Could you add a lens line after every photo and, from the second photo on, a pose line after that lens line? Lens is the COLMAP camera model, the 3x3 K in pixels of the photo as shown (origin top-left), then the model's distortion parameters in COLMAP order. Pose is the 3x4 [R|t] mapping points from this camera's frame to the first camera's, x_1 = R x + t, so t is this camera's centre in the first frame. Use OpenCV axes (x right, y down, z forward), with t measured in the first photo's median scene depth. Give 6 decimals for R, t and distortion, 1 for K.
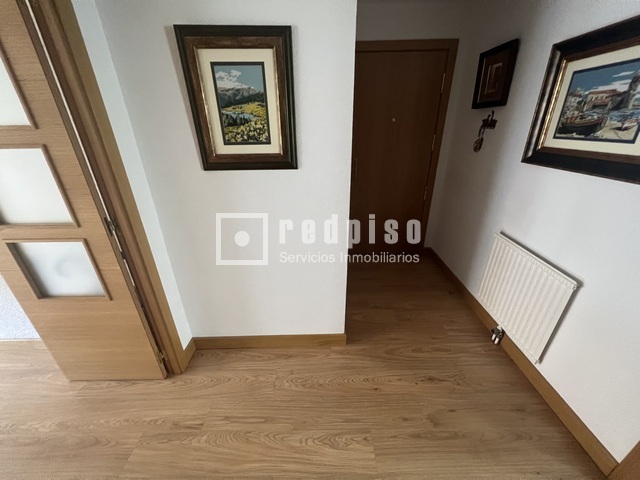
lens RADIAL K [[259.4, 0, 320.7], [0, 259.4, 245.0], [0, 0, 1]] dist [-0.007014, -0.000572]
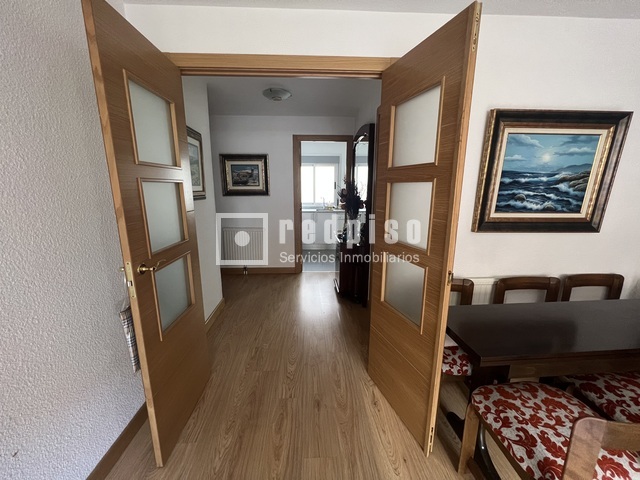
lens RADIAL K [[259.4, 0, 320.4], [0, 259.4, 241.2], [0, 0, 1]] dist [-0.007014, -0.000572]
pose [[-0.036853, -0.204627, 0.978146, -2.092153], [0.427331, 0.881577, 0.200525, -0.056907], [-0.903344, 0.425382, 0.054955, 0.273358]]
